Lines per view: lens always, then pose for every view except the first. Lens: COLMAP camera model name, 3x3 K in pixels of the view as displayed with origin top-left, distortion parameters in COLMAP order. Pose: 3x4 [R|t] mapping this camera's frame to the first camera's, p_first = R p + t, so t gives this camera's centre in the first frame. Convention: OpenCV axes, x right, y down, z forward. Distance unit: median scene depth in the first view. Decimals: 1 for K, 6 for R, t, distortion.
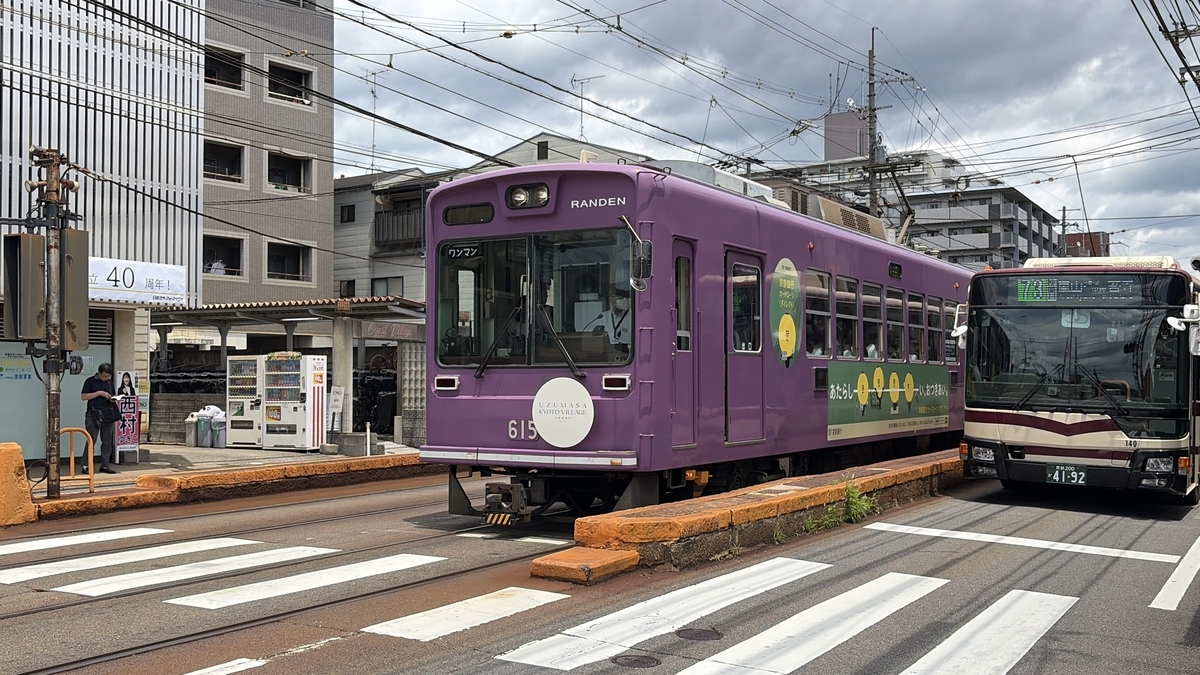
lens RADIAL K [[1194.0, 0, 600.0], [0, 1194.0, 337.5], [0, 0, 1]] dist [0.165008, -0.699965]
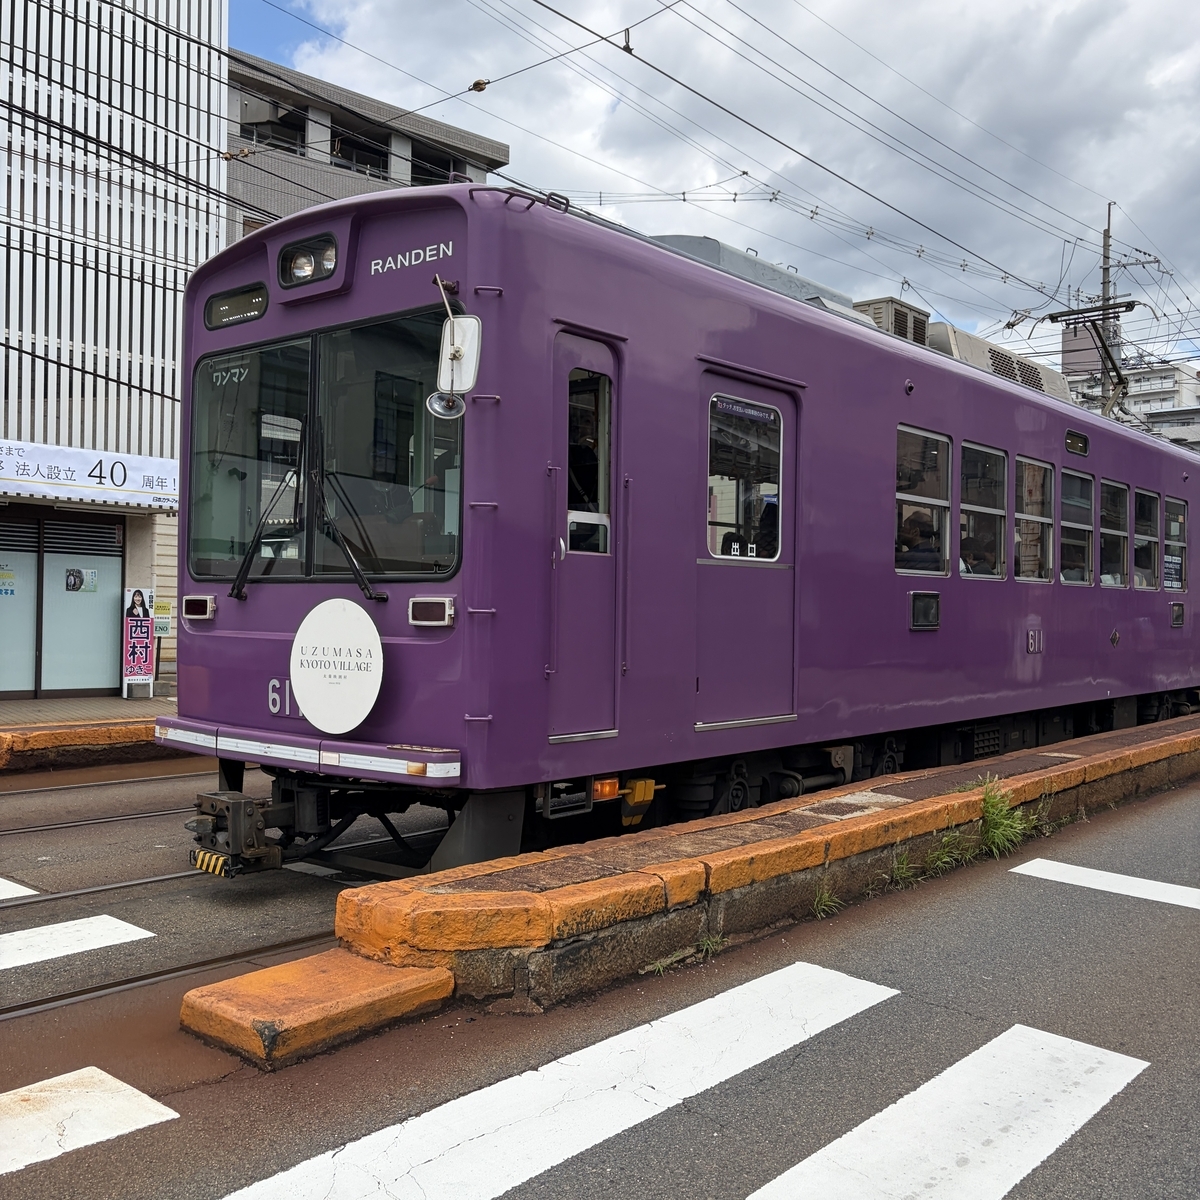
lens RADIAL K [[1209.2, 0, 600.0], [0, 1209.2, 600.0], [0, 0, 1]] dist [-0.000203, -0.005513]
pose [[0.984142, 0.015481, -0.176708, 0.058506], [-0.010330, 0.999495, 0.030037, 0.006007], [0.177083, -0.027736, 0.983805, 0.185696]]
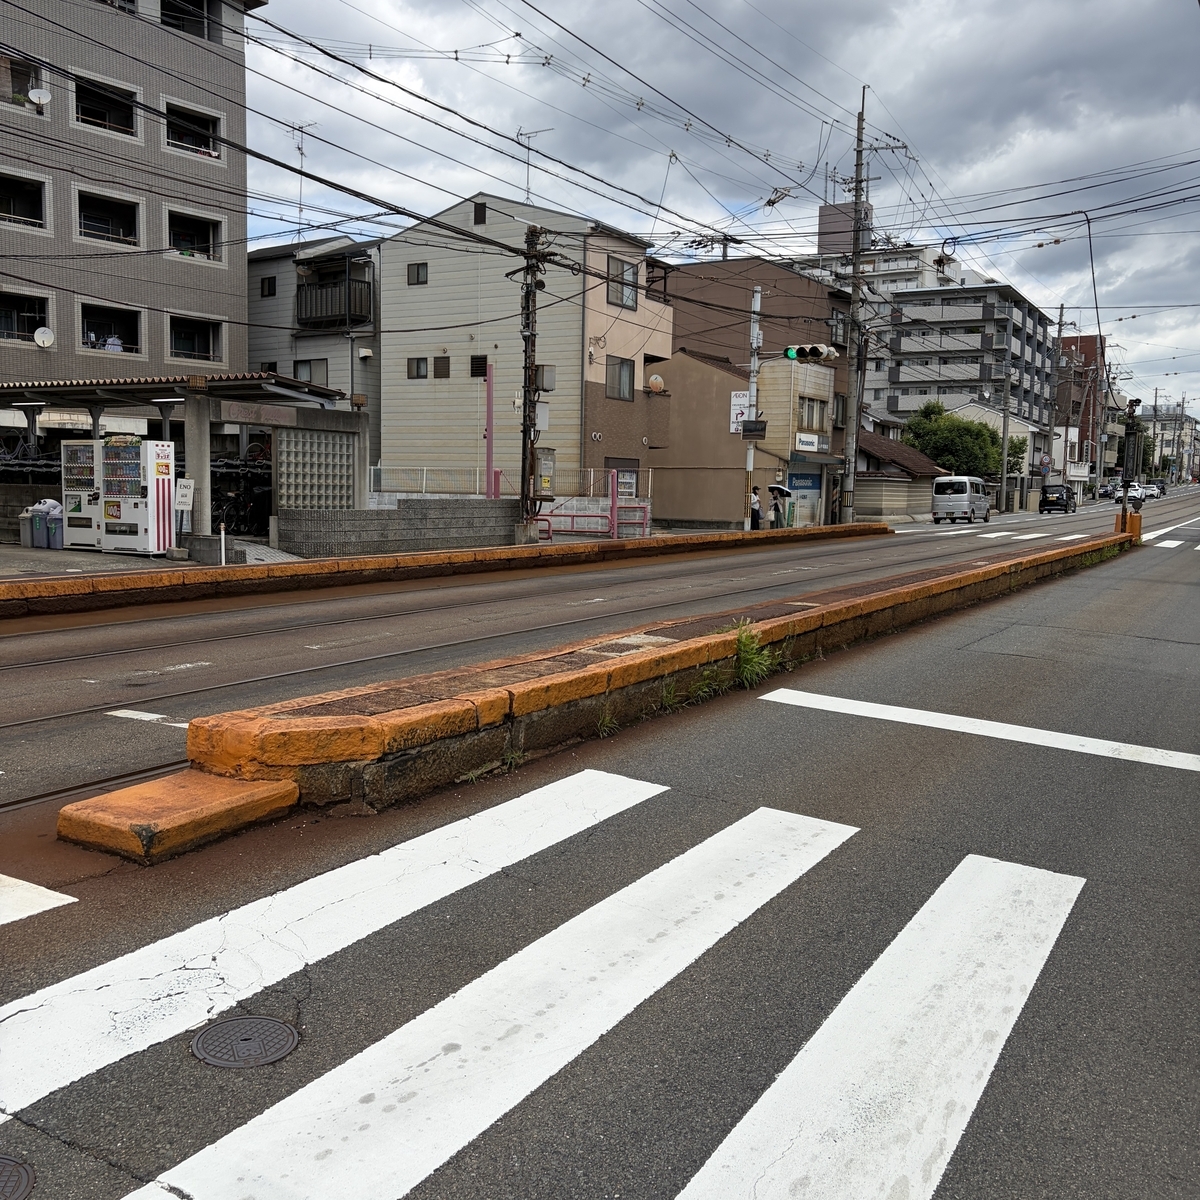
lens RADIAL K [[1195.7, 0, 600.0], [0, 1195.7, 600.0], [0, 0, 1]] dist [0.122868, -0.373031]
pose [[0.999738, 0.016960, 0.015394, 0.054836], [-0.018867, 0.990852, 0.133628, 0.006685], [-0.012987, -0.133884, 0.990912, 0.157496]]
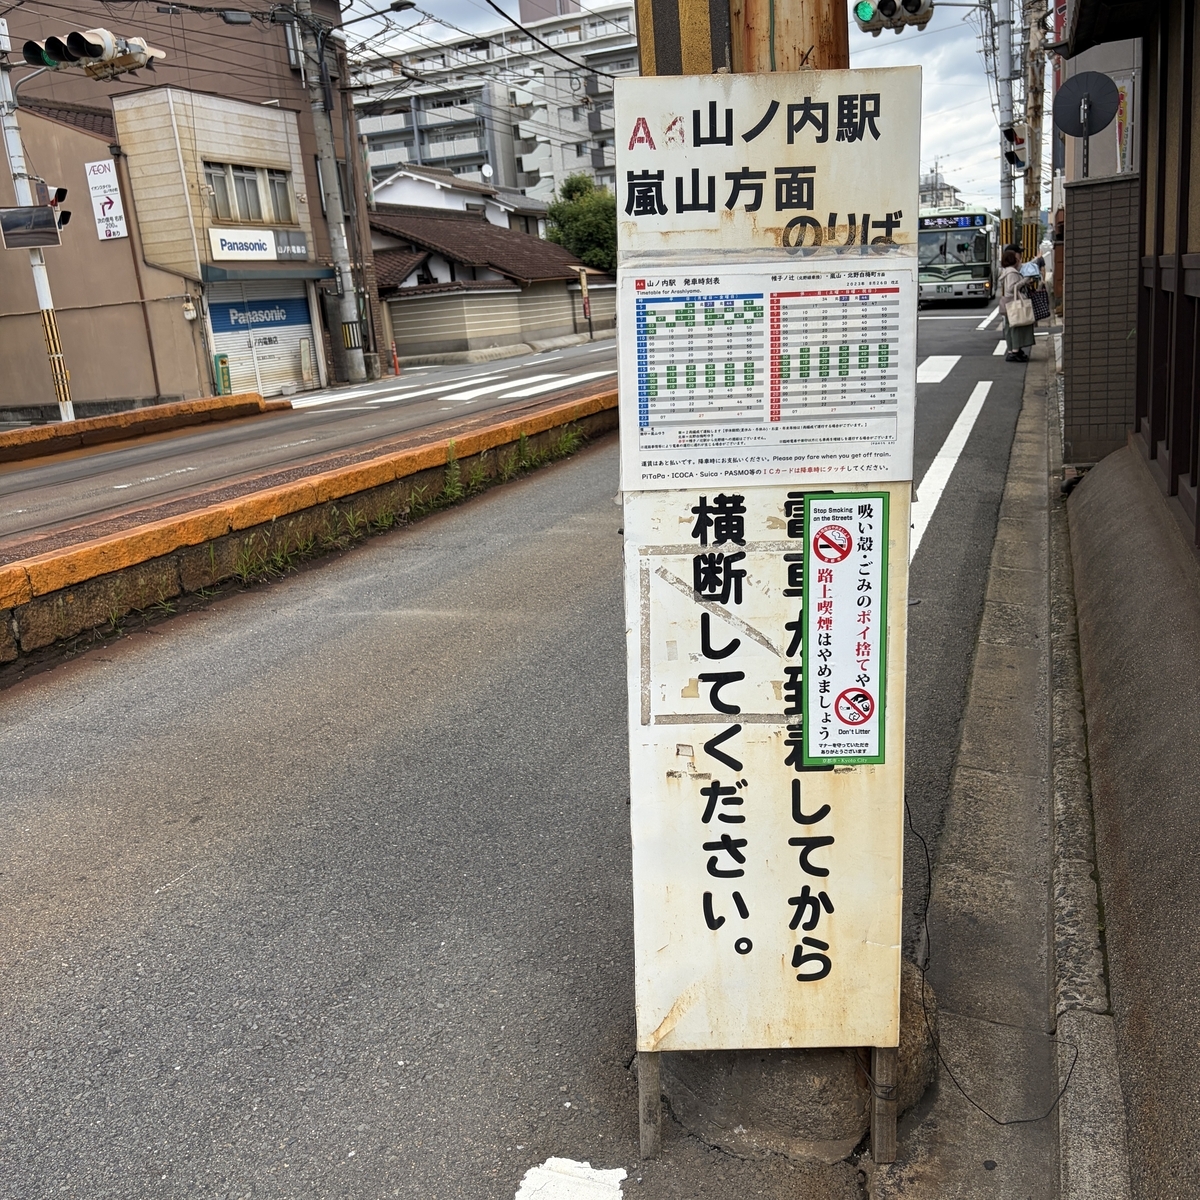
lens RADIAL K [[1209.2, 0, 600.0], [0, 1209.2, 600.0], [0, 0, 1]] dist [-0.000203, -0.005513]
pose [[0.979869, -0.124032, 0.156438, 0.138745], [0.077384, 0.958300, 0.275086, 0.012684], [-0.184034, -0.257442, 0.948607, 0.293507]]
